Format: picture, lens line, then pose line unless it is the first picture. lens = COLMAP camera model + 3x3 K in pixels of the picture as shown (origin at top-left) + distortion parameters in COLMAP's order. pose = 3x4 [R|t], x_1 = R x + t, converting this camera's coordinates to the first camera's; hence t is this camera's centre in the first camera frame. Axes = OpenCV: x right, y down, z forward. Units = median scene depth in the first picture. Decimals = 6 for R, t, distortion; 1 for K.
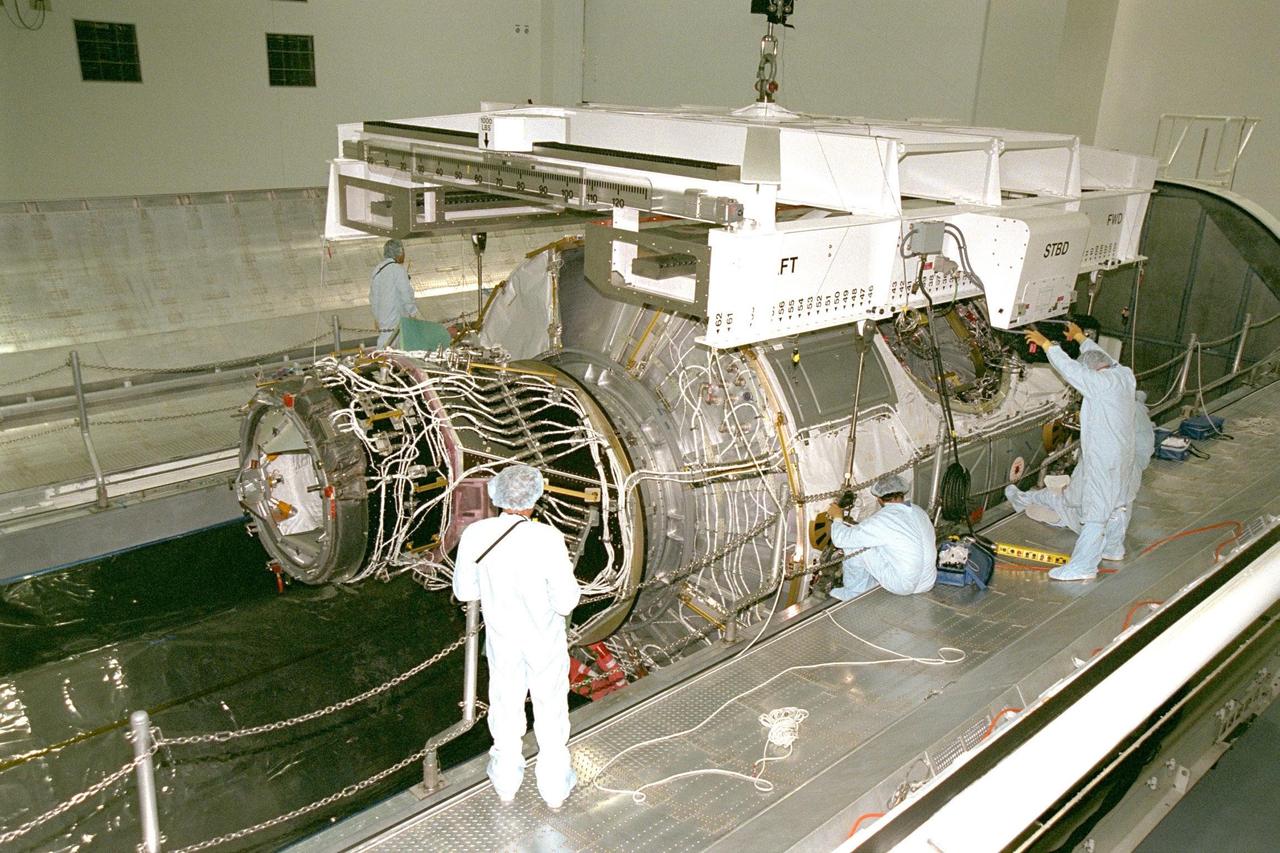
lens RADIAL K [[1093.7, 0, 642.3], [0, 1093.7, 427.5], [0, 0, 1]] dist [-0.010422, 0.030350]
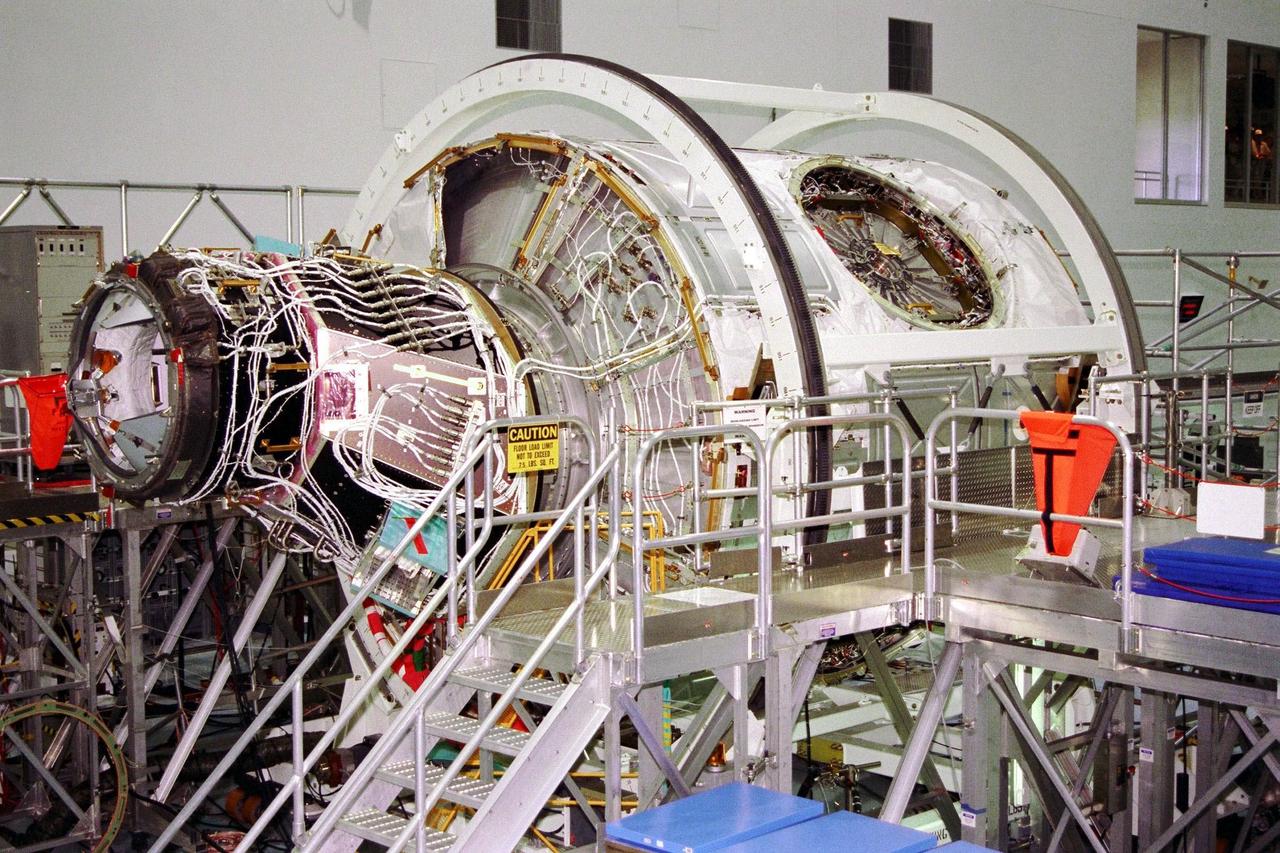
lens RADIAL K [[1874.5, 0, 639.6], [0, 1874.5, 426.5], [0, 0, 1]] dist [0.056170, 0.000000]
pose [[0.998951, -0.045325, -0.006532, 0.093964], [0.042289, 0.967804, -0.248125, 0.479600], [0.017568, 0.247589, 0.968706, -0.441614]]
